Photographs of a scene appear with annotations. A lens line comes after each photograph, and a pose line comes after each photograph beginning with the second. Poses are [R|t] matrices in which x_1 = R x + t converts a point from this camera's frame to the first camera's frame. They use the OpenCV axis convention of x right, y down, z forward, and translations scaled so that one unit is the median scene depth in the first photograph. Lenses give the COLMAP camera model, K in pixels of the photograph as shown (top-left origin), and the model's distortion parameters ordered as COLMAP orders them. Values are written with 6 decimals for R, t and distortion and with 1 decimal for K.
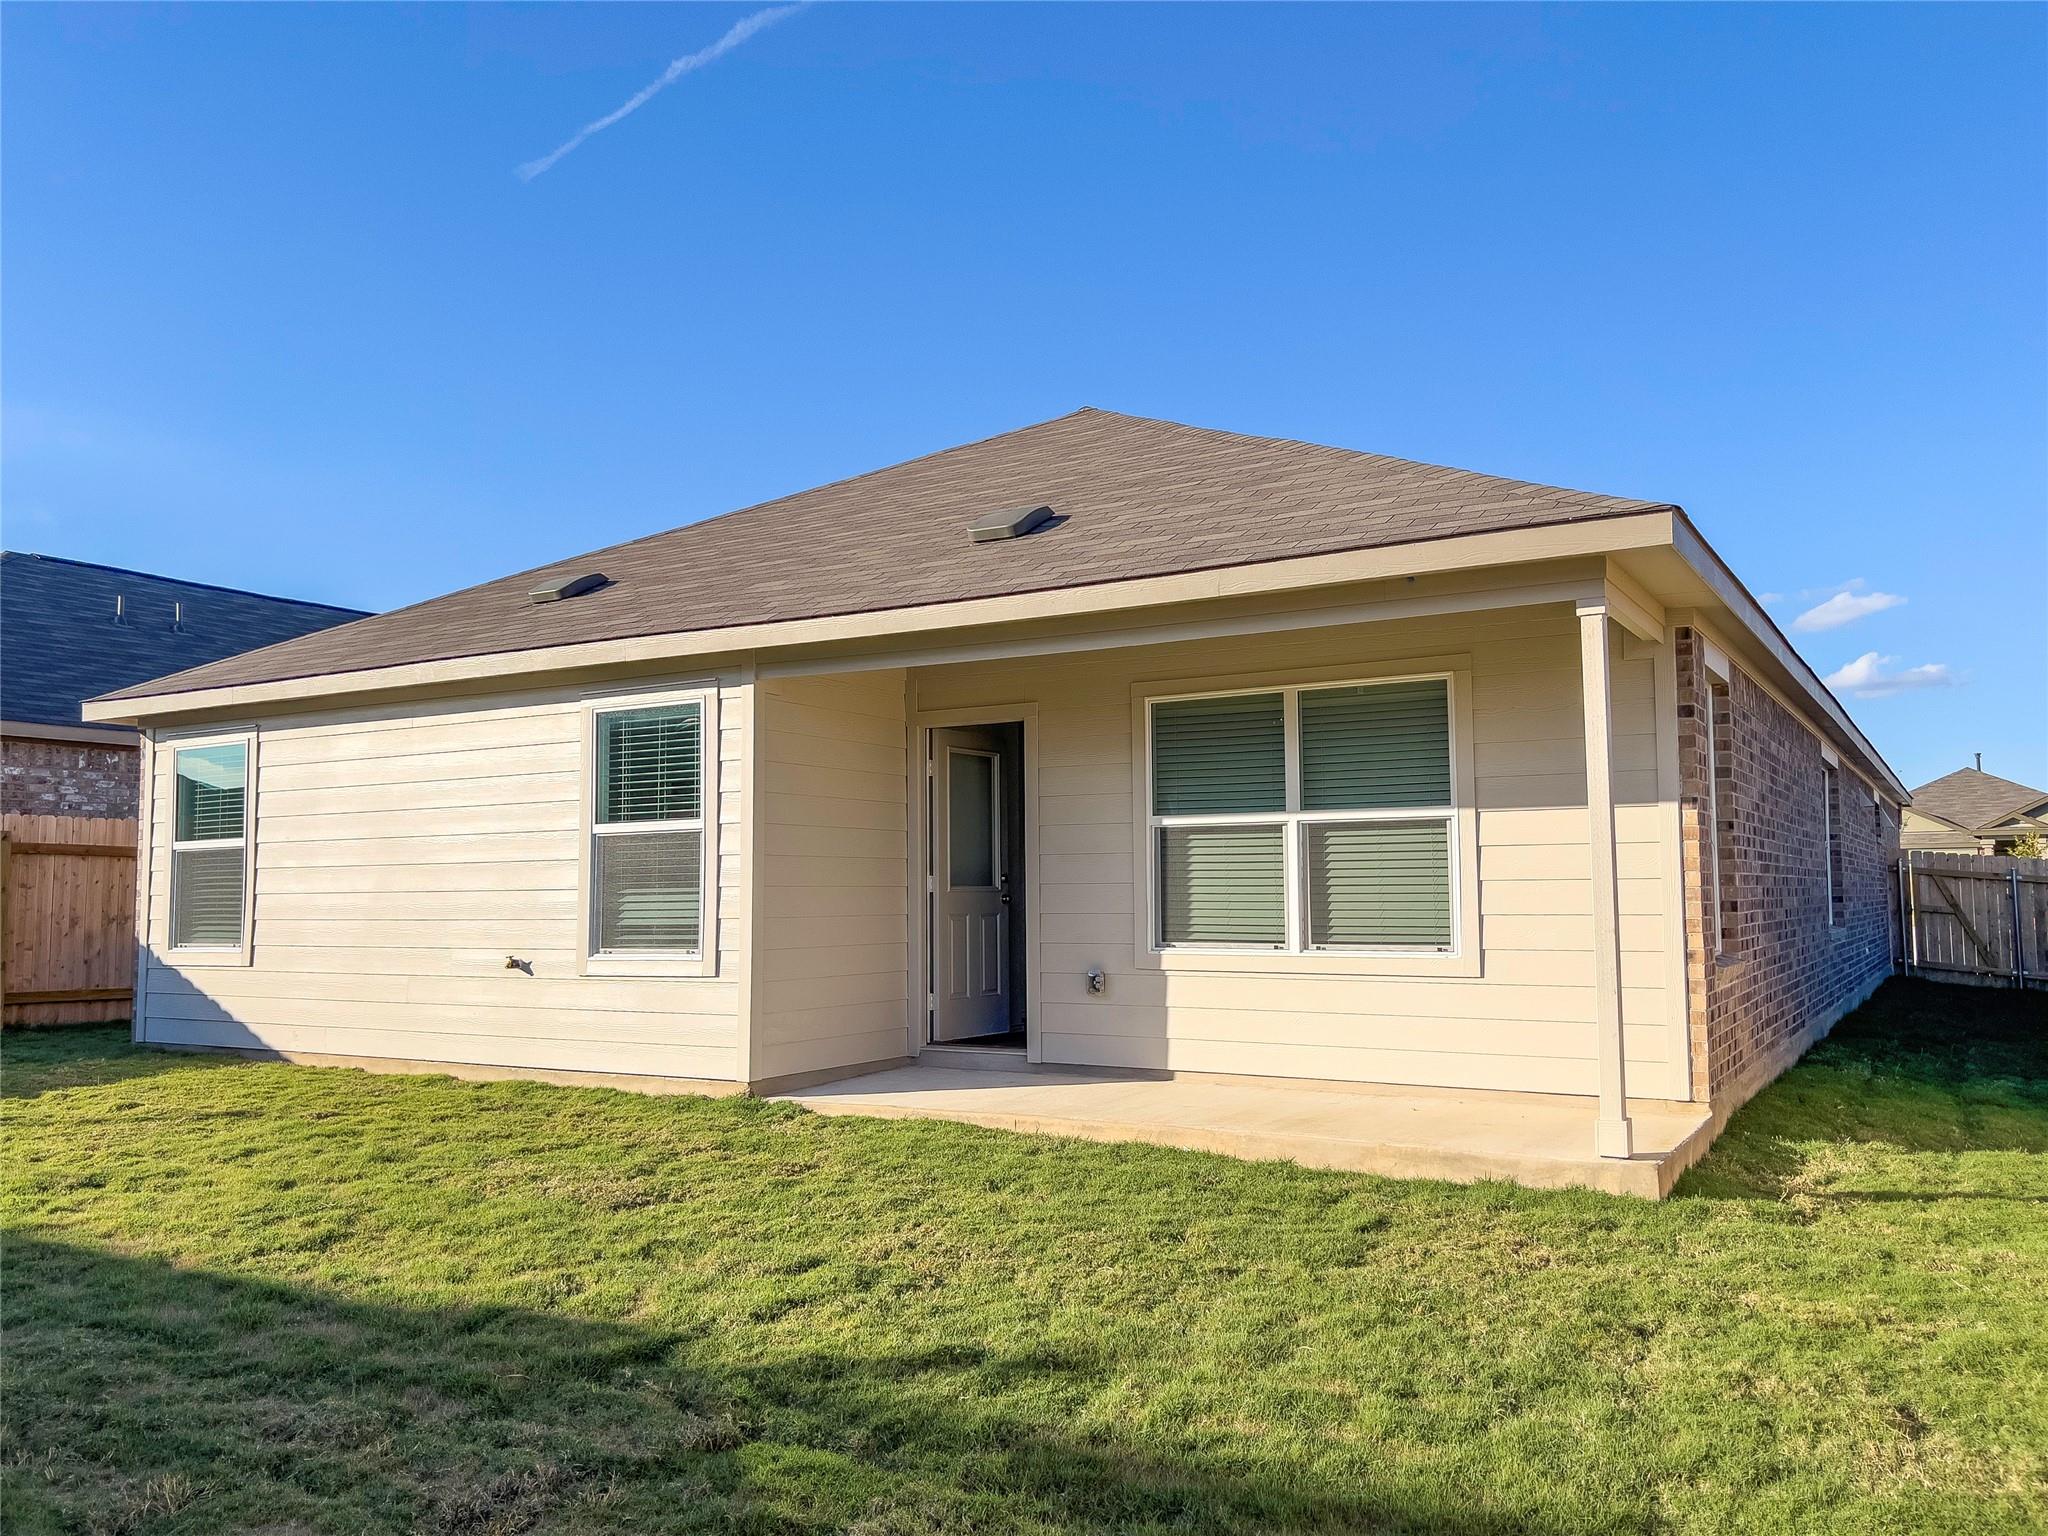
lens RADIAL K [[1591.9, 0, 1036.6], [0, 1591.9, 761.5], [0, 0, 1]] dist [0.031061, -0.039588]
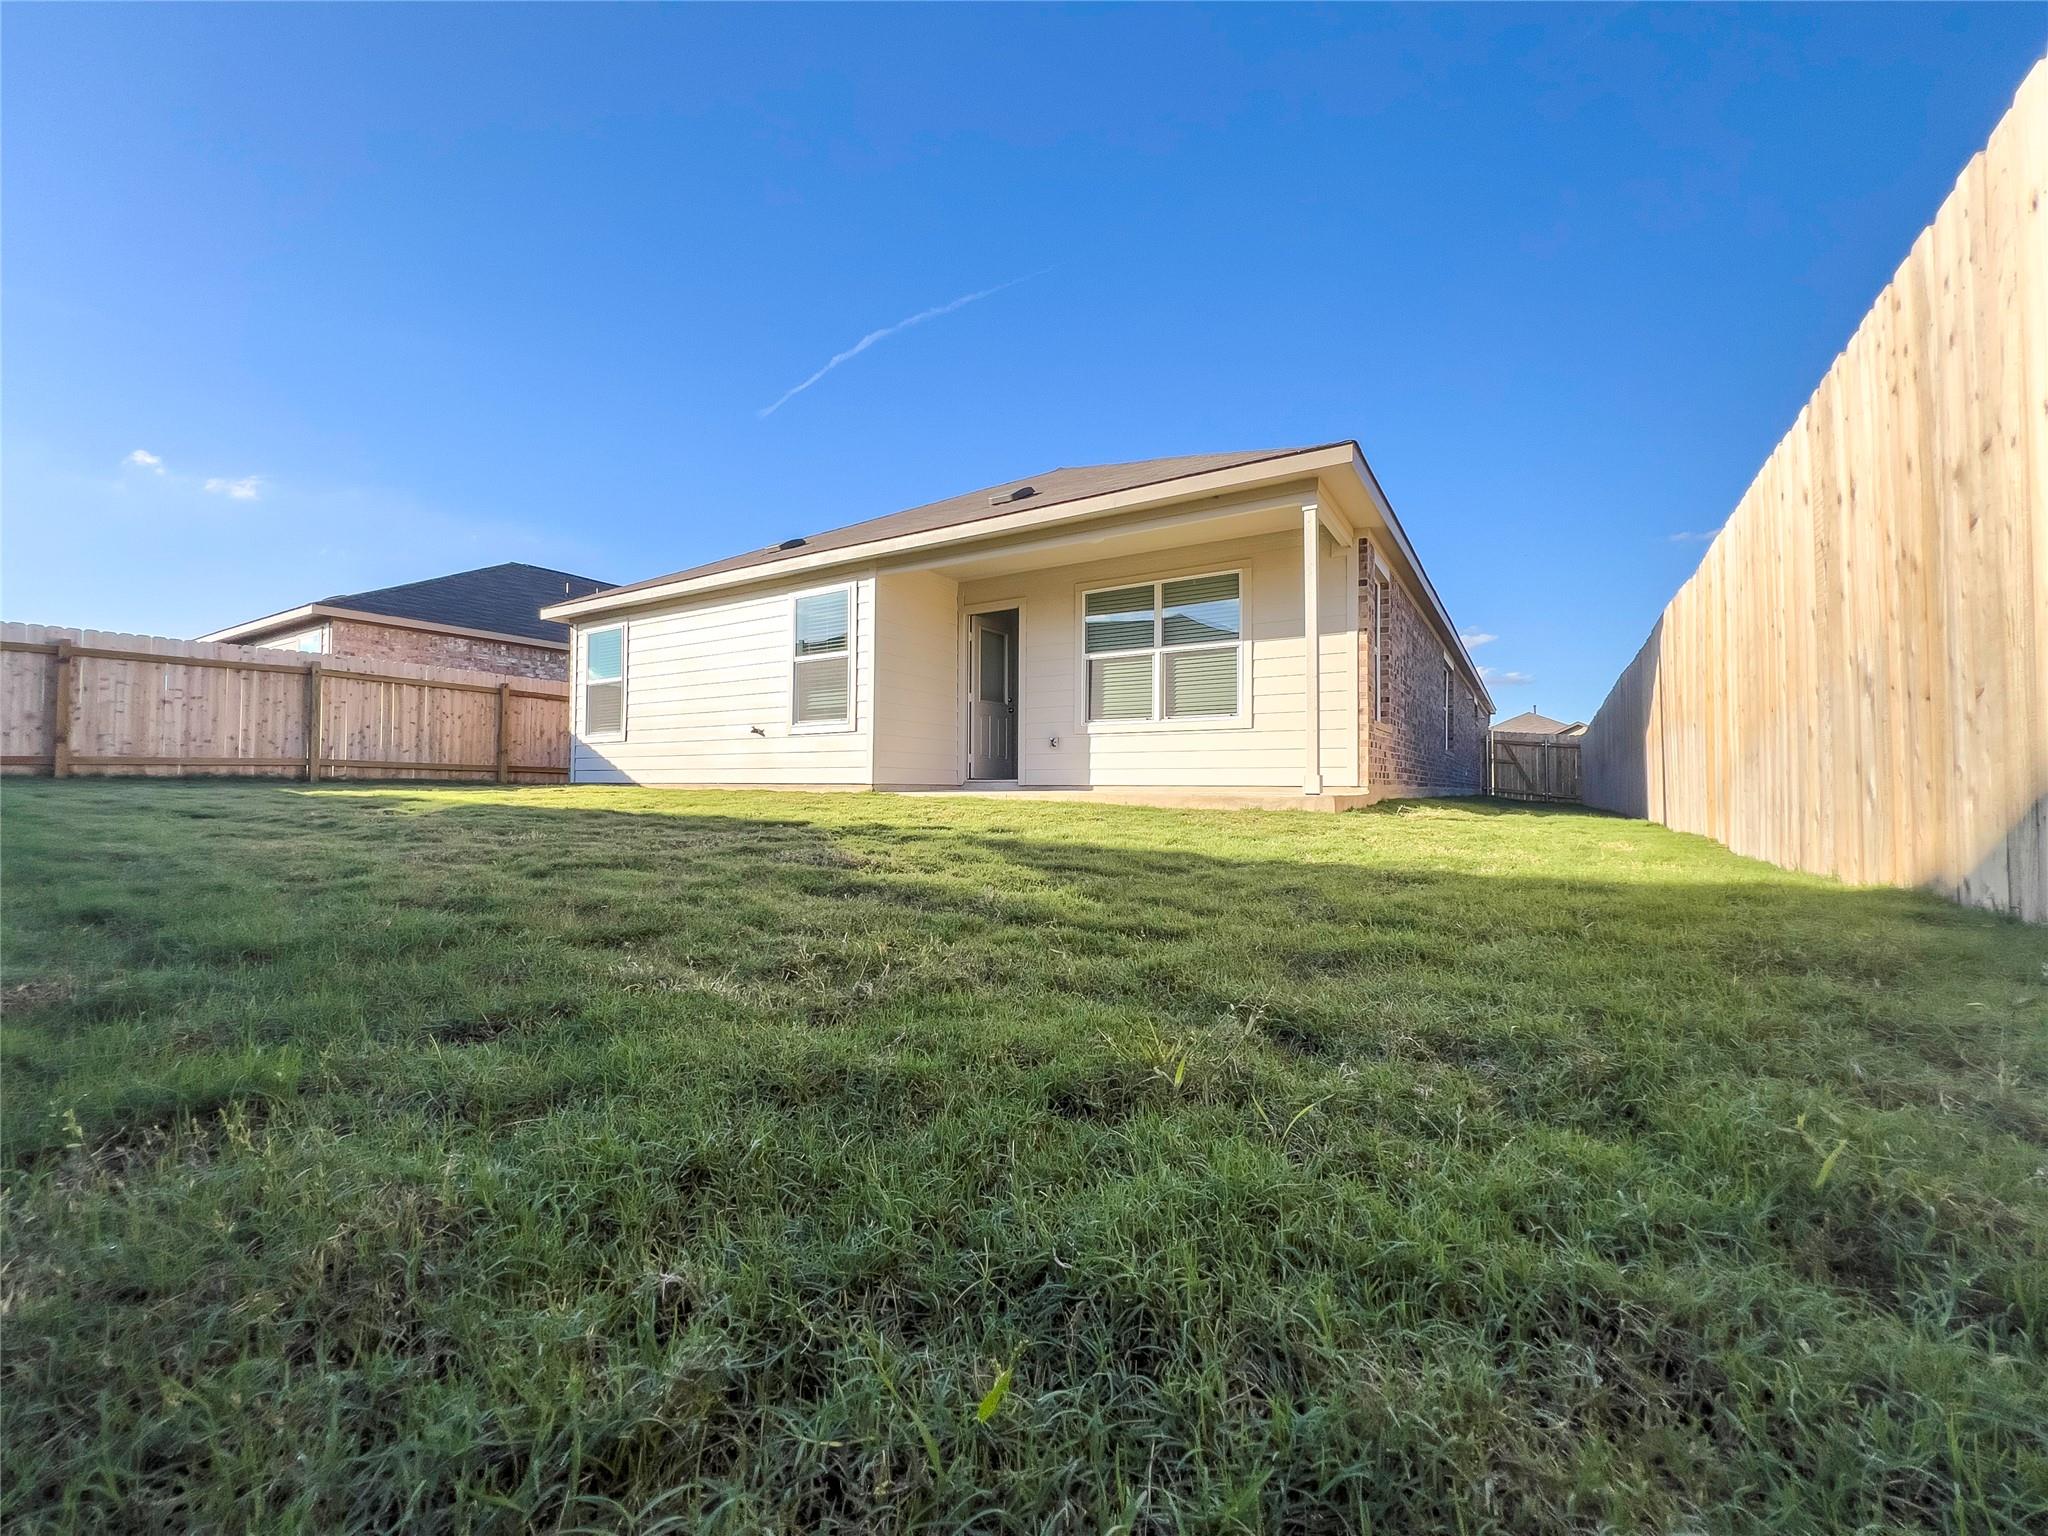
lens RADIAL K [[827.0, 0, 1029.2], [0, 827.0, 770.2], [0, 0, 1]] dist [-0.017069, -0.000356]
pose [[0.999612, 0.014742, -0.023619, 0.032234], [-0.013481, 0.998519, 0.052711, 0.122970], [0.024361, -0.052373, 0.998330, 0.004681]]
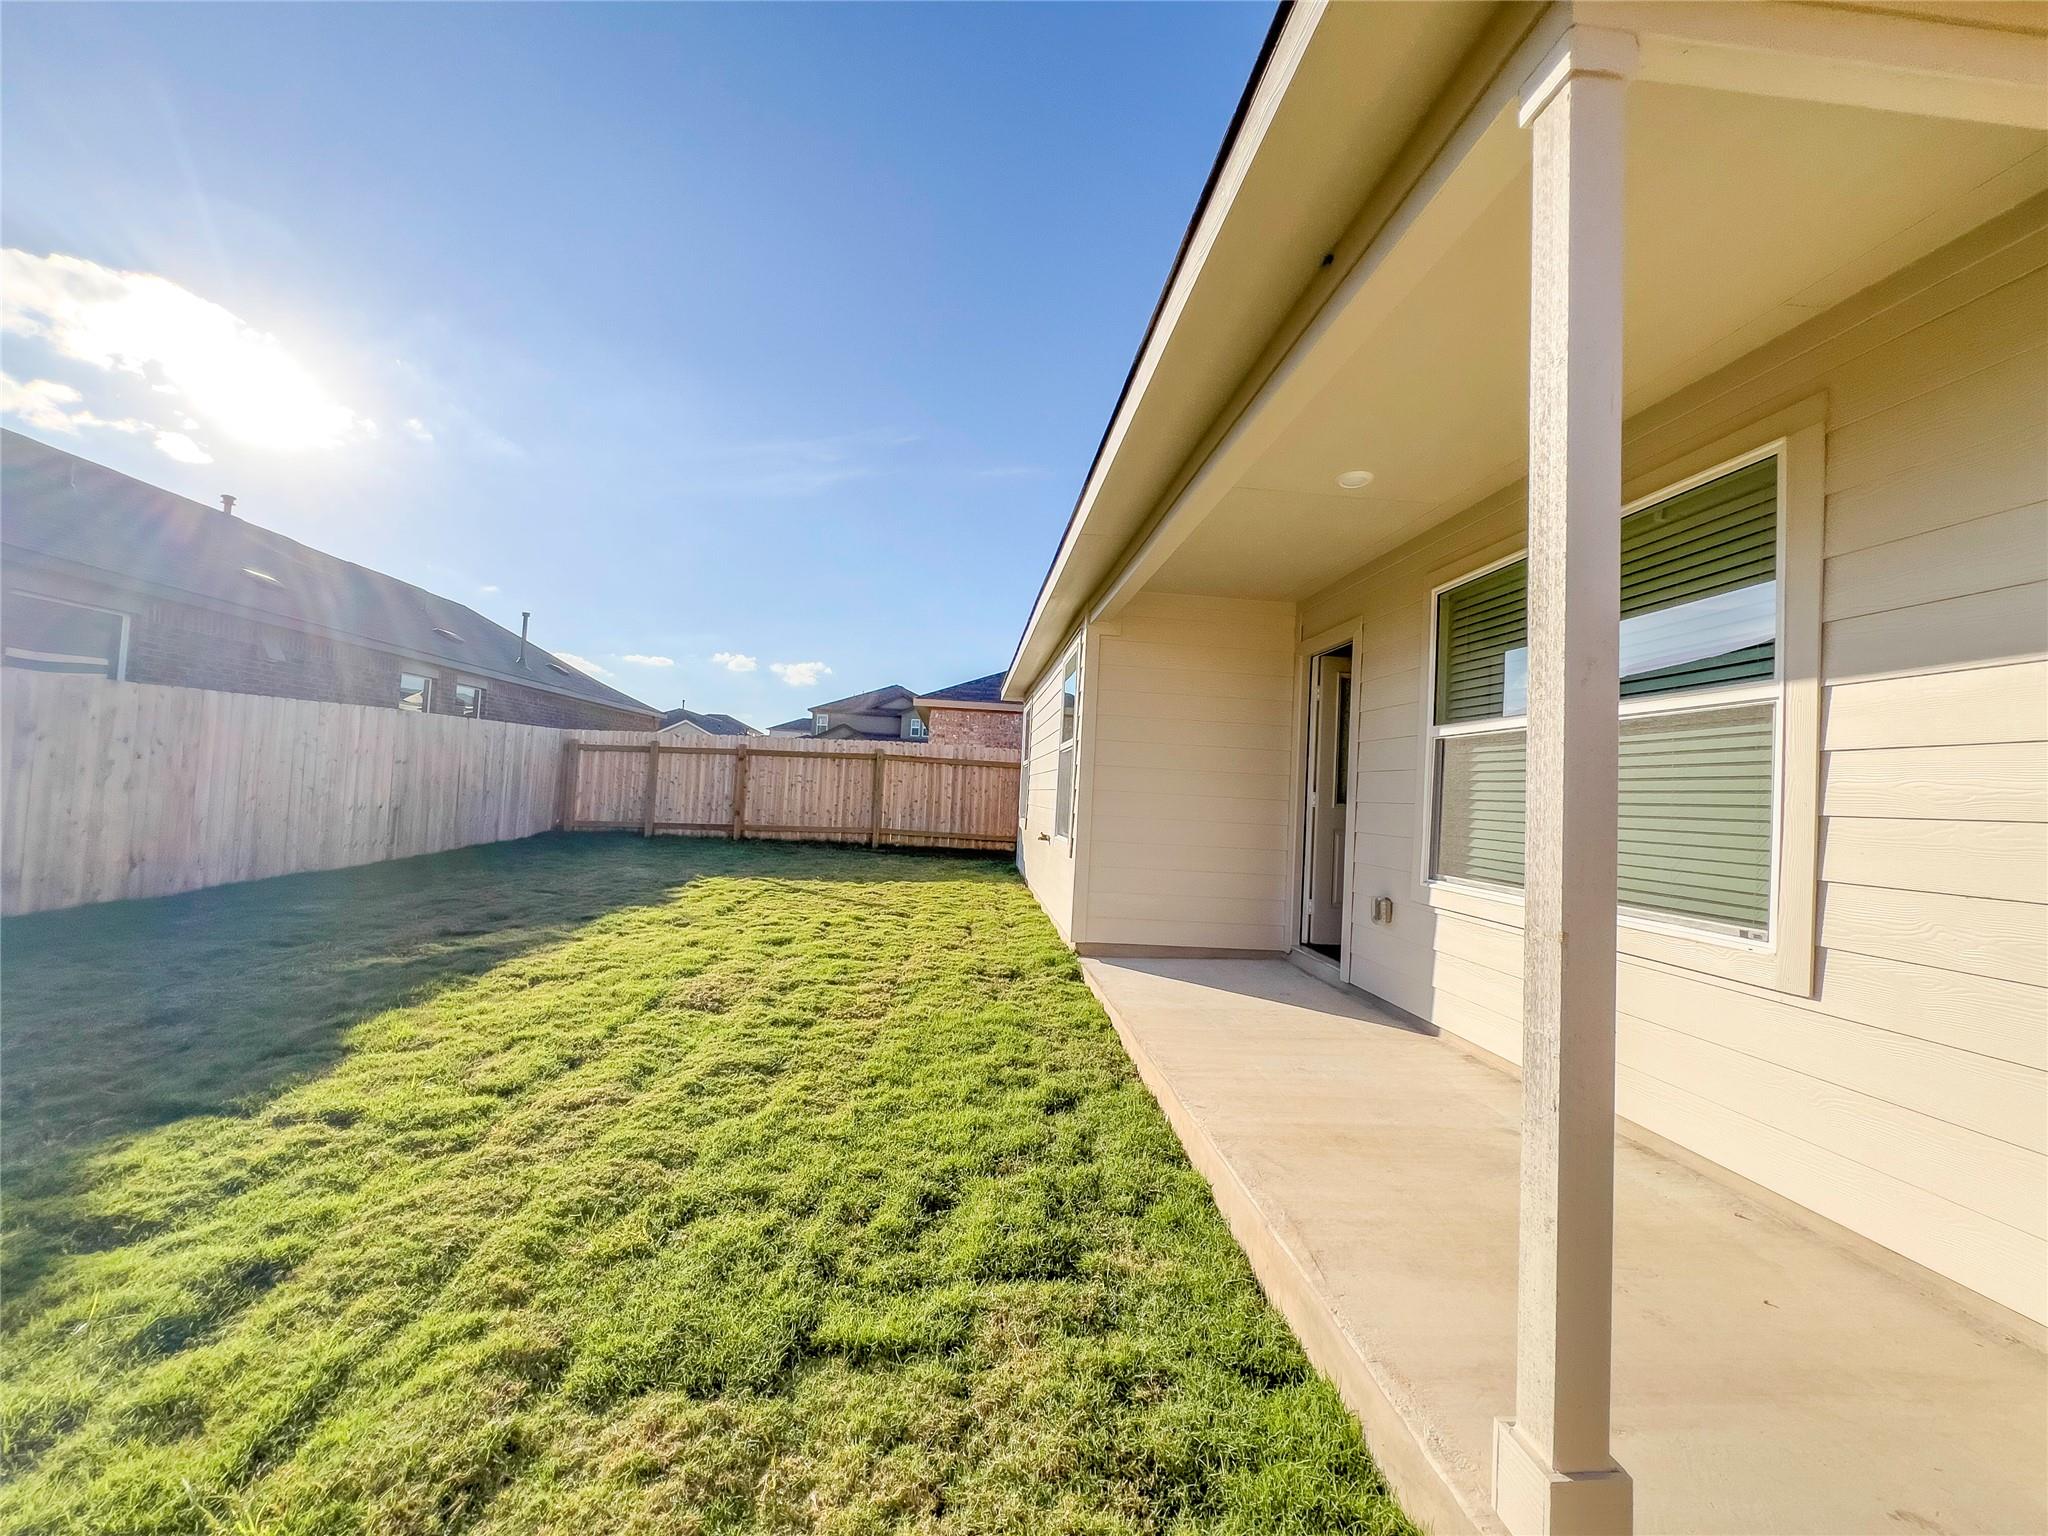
lens RADIAL K [[827.0, 0, 1032.0], [0, 827.0, 767.9], [0, 0, 1]] dist [-0.017069, -0.000356]
pose [[0.572261, 0.012580, -0.819975, 0.315091], [0.009990, 0.999701, 0.022310, 0.045005], [0.820011, -0.020958, 0.571964, 0.573335]]
